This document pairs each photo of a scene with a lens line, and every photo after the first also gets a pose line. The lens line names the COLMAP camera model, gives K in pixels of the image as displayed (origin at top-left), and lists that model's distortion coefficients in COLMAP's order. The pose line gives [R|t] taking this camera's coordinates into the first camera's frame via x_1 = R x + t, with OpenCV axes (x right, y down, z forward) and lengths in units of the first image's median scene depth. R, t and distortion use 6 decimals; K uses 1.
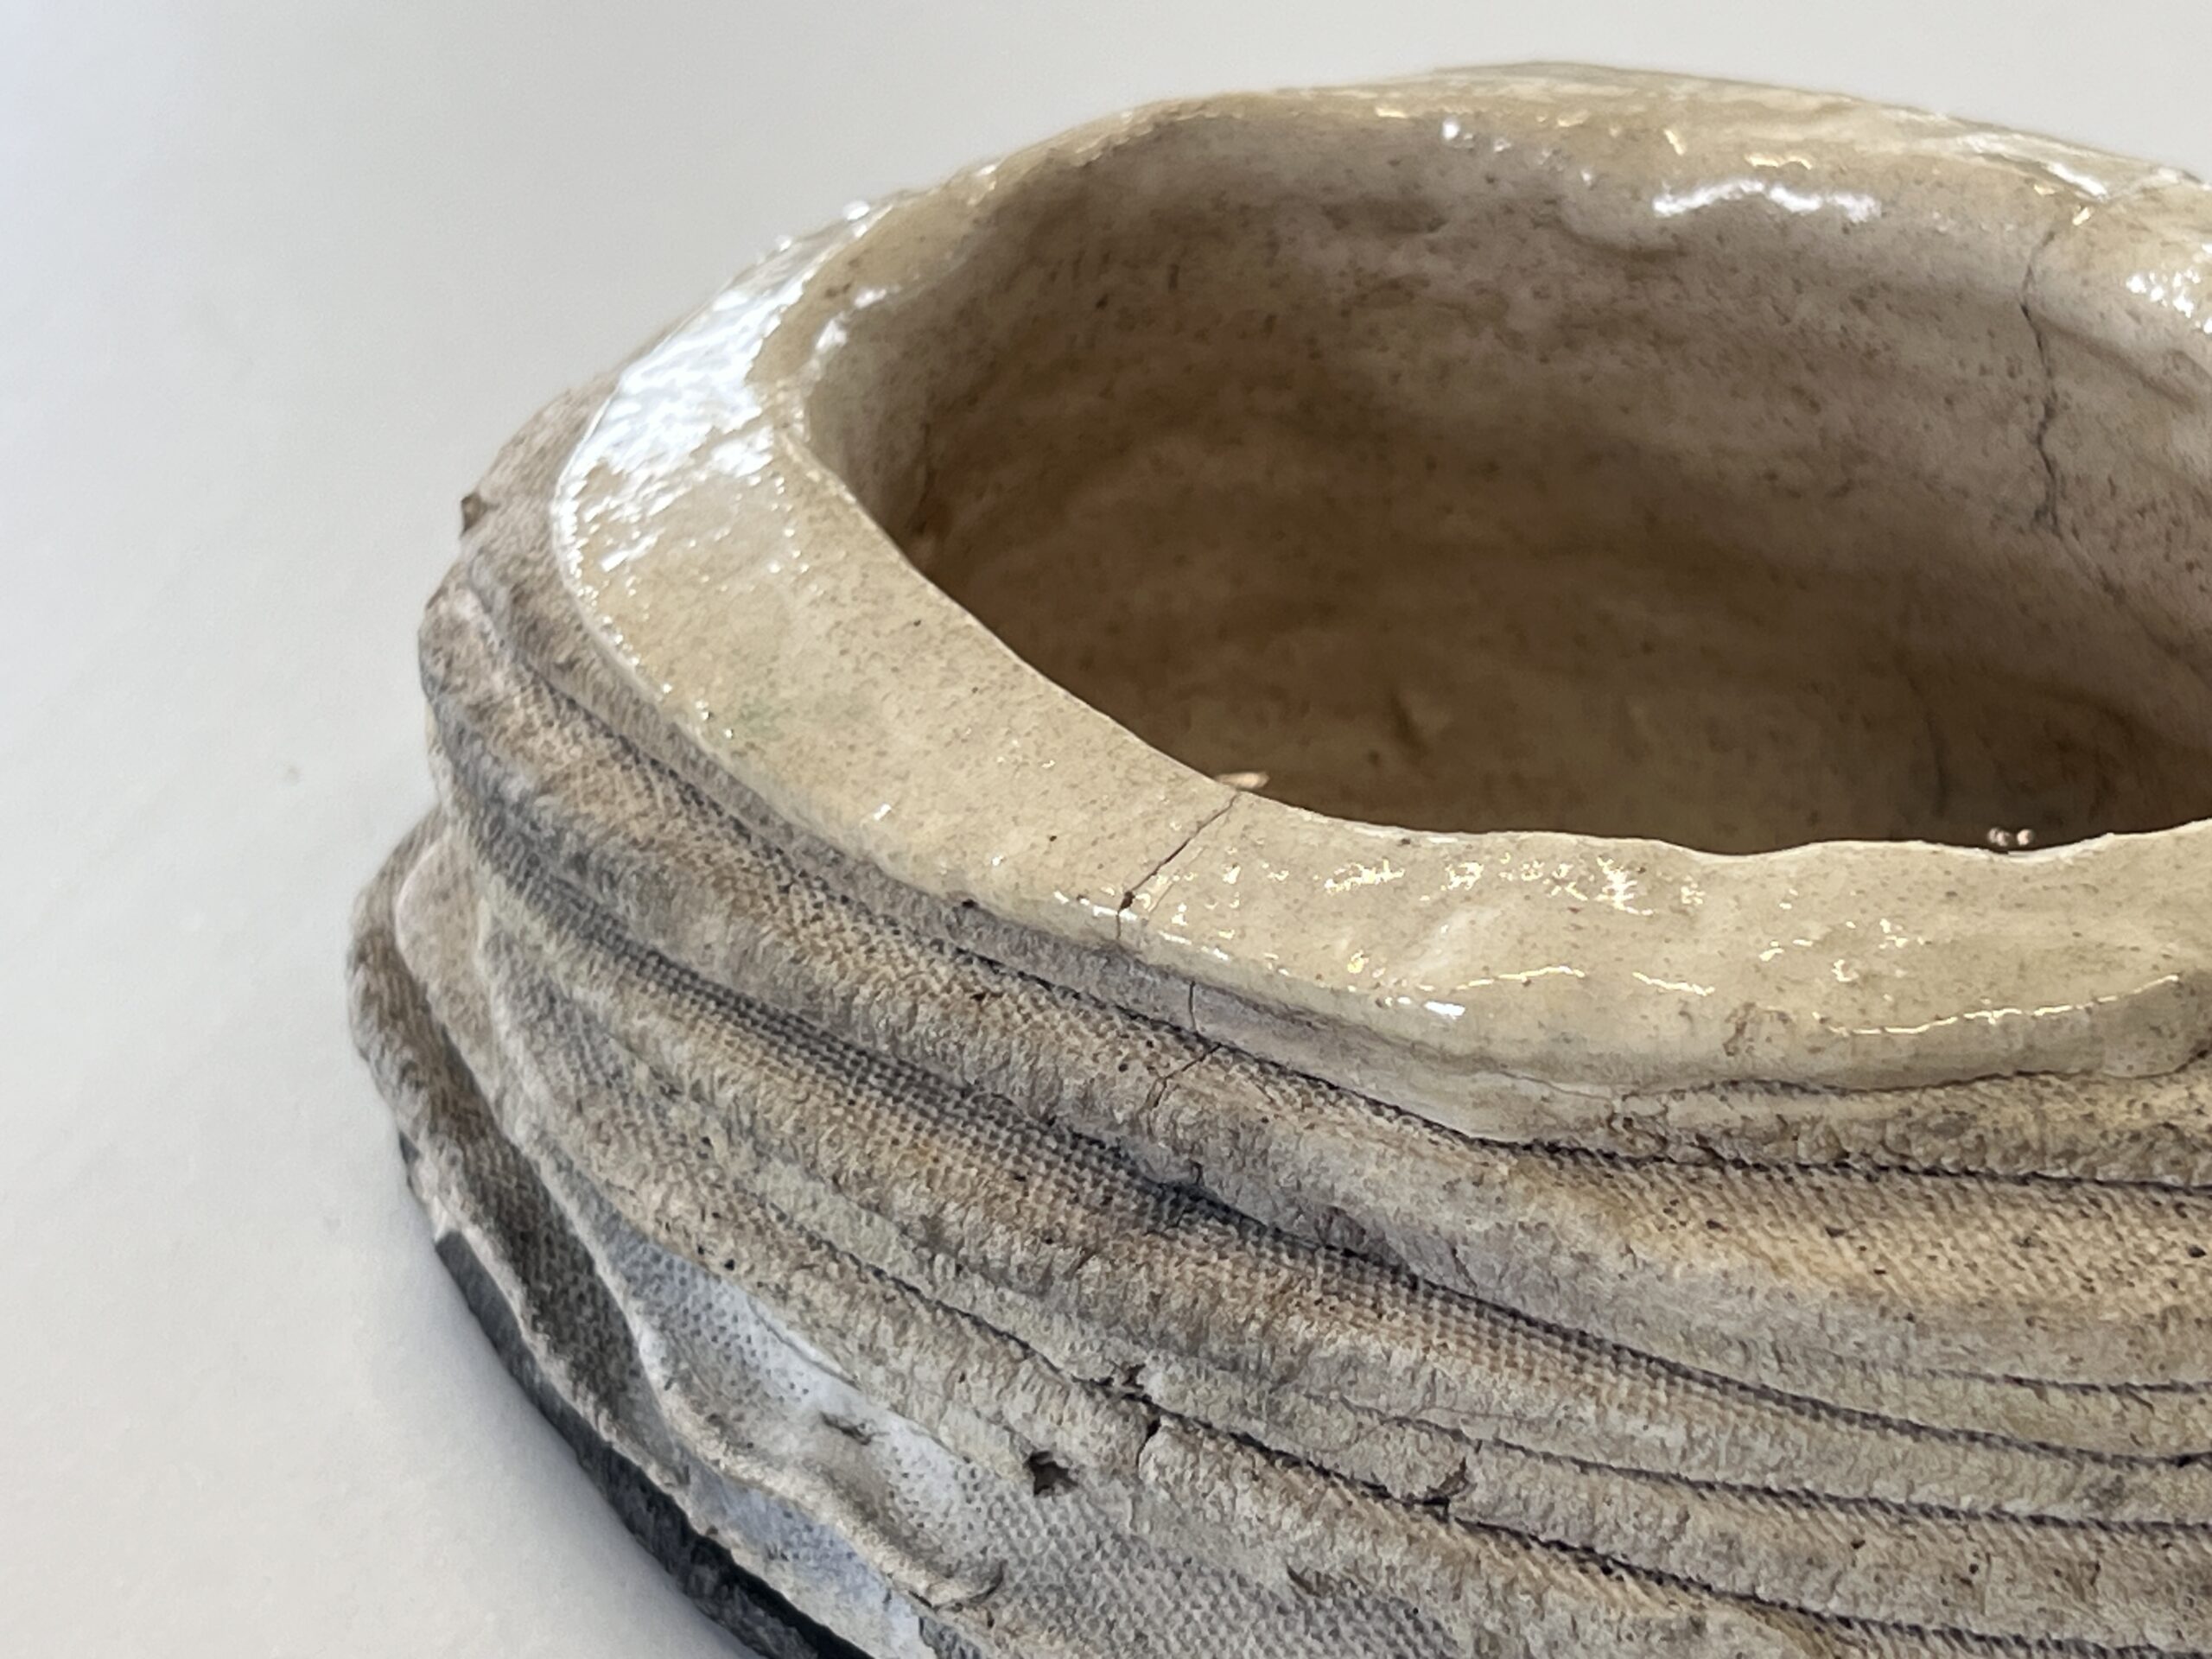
lens RADIAL K [[4956.8, 0, 1302.2], [0, 4956.8, 836.3], [0, 0, 1]] dist [0.181600, -0.317714]
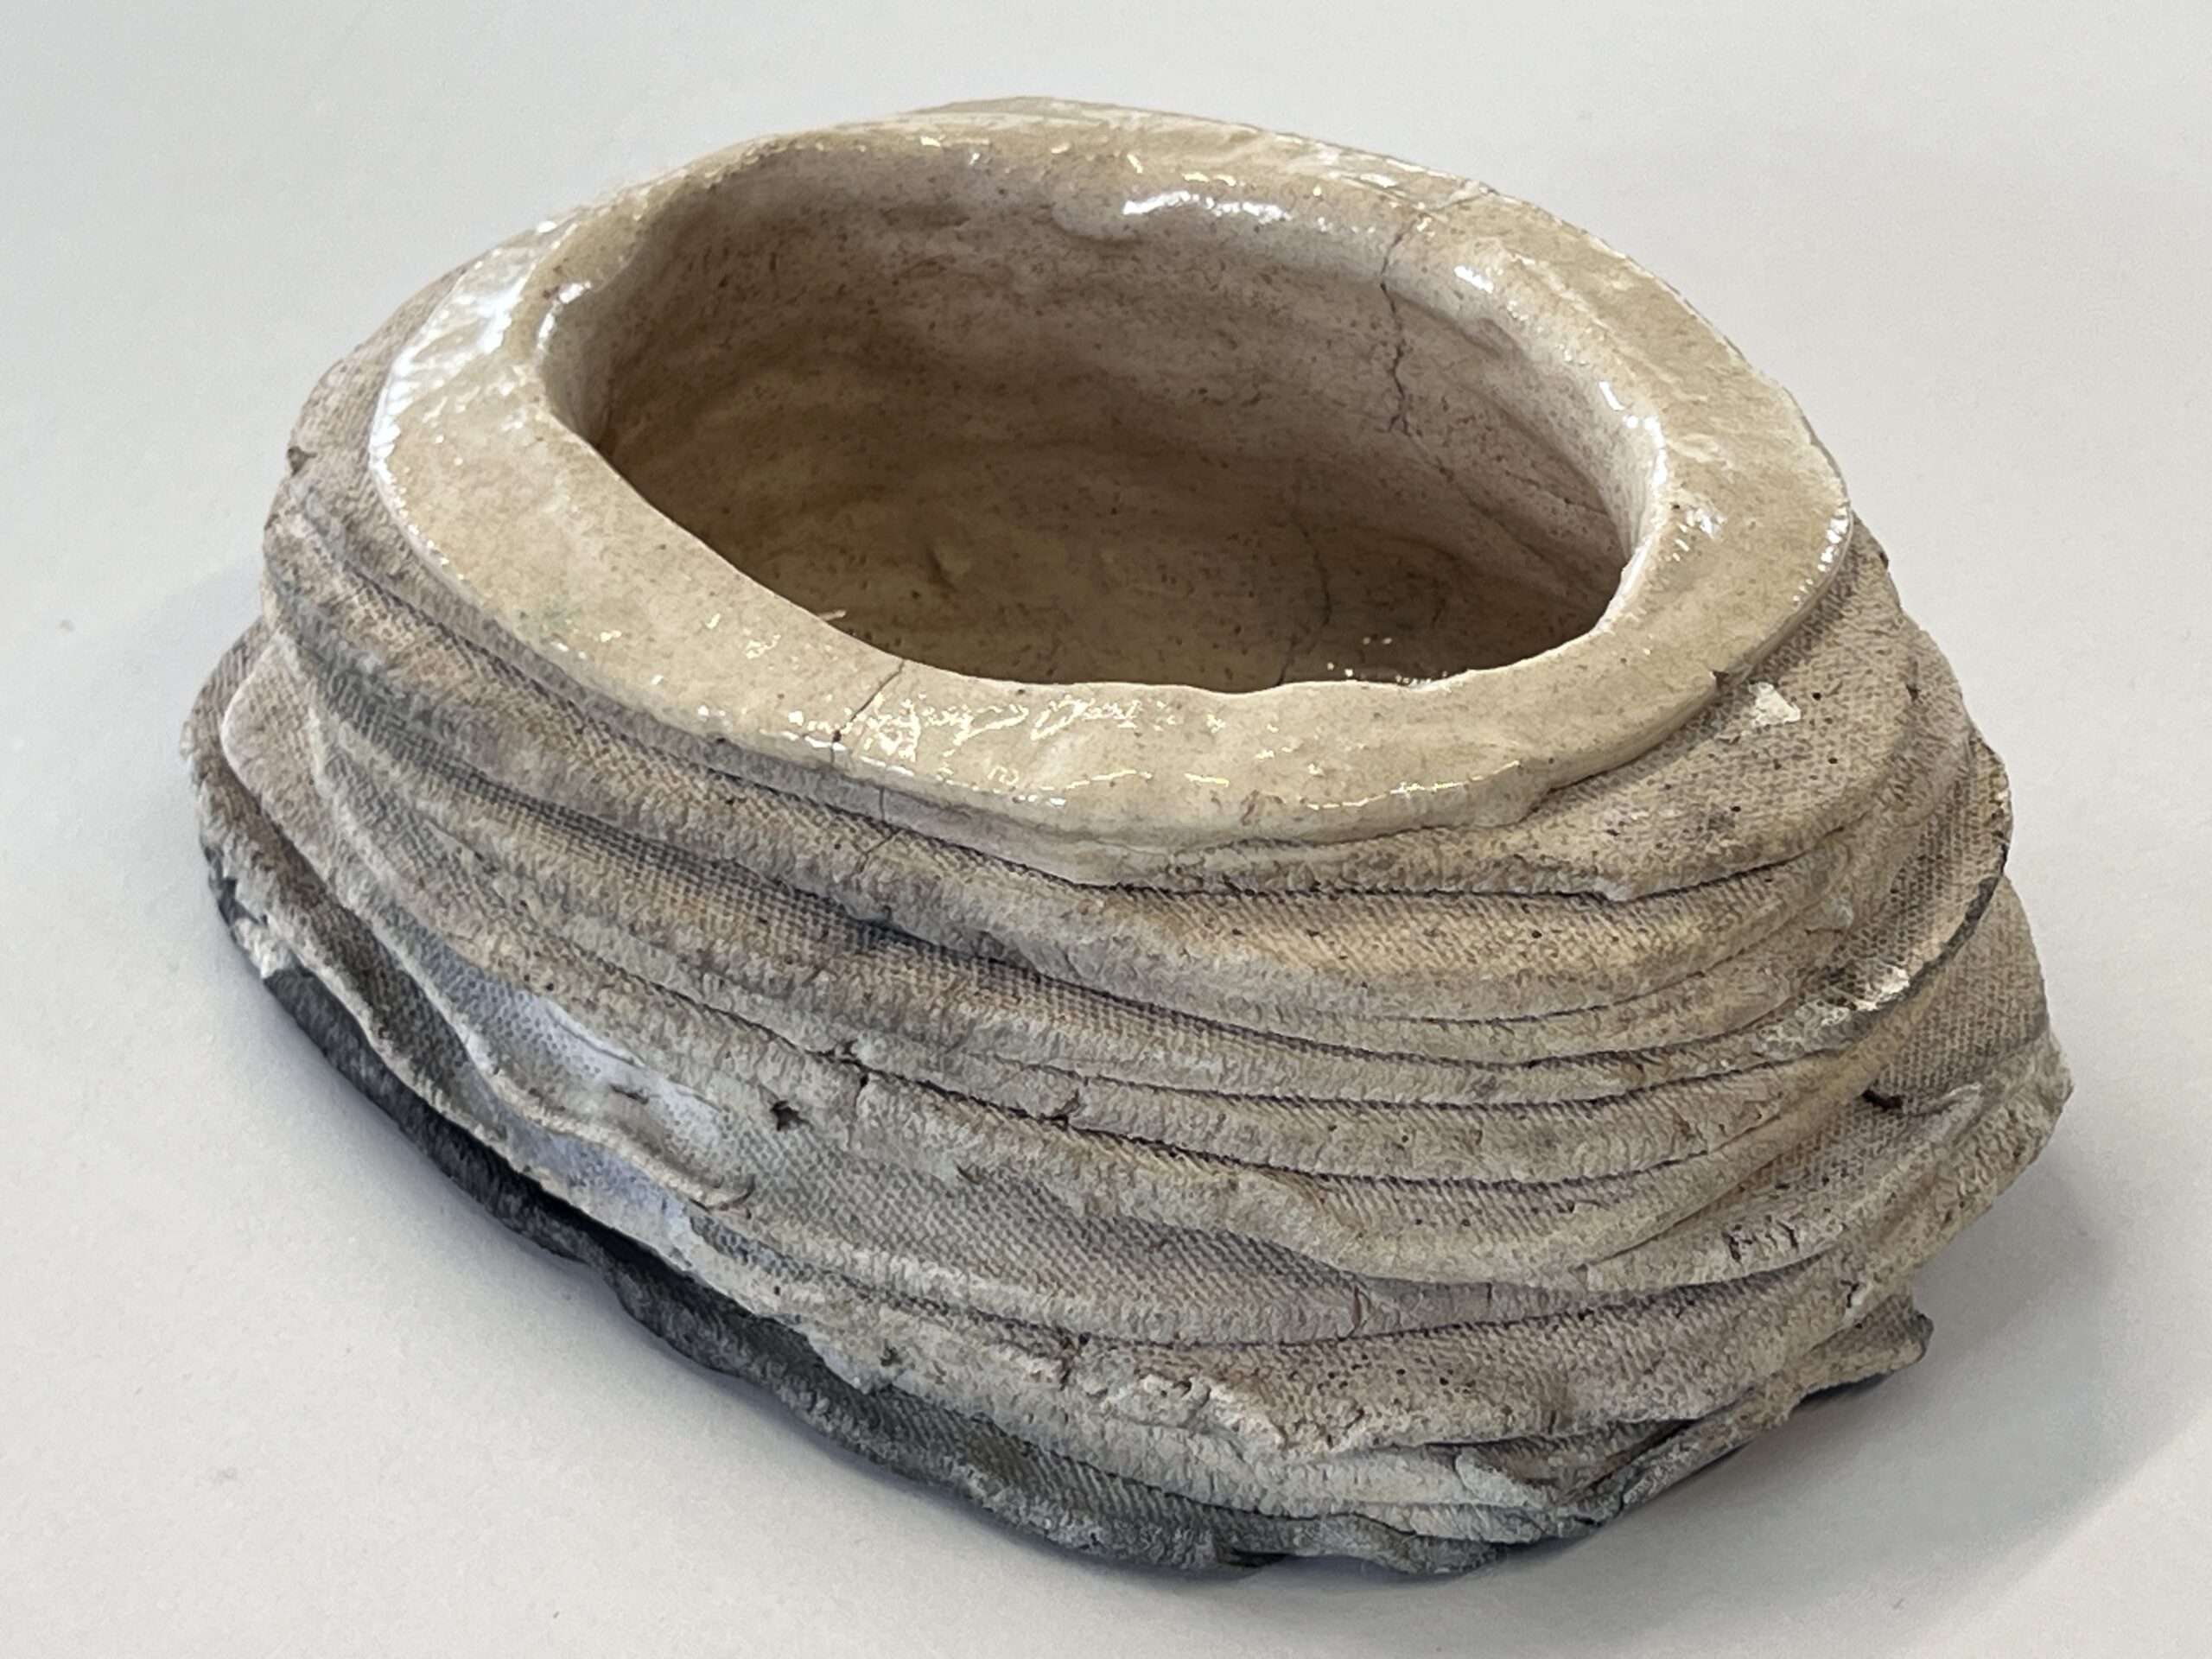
lens RADIAL K [[4956.8, 0, 1302.2], [0, 4956.8, 836.3], [0, 0, 1]] dist [0.181600, -0.317714]
pose [[0.987012, -0.045090, 0.154186, -0.125951], [0.034252, 0.996799, 0.072243, -0.059438], [-0.156950, -0.066023, 0.985397, -0.502211]]
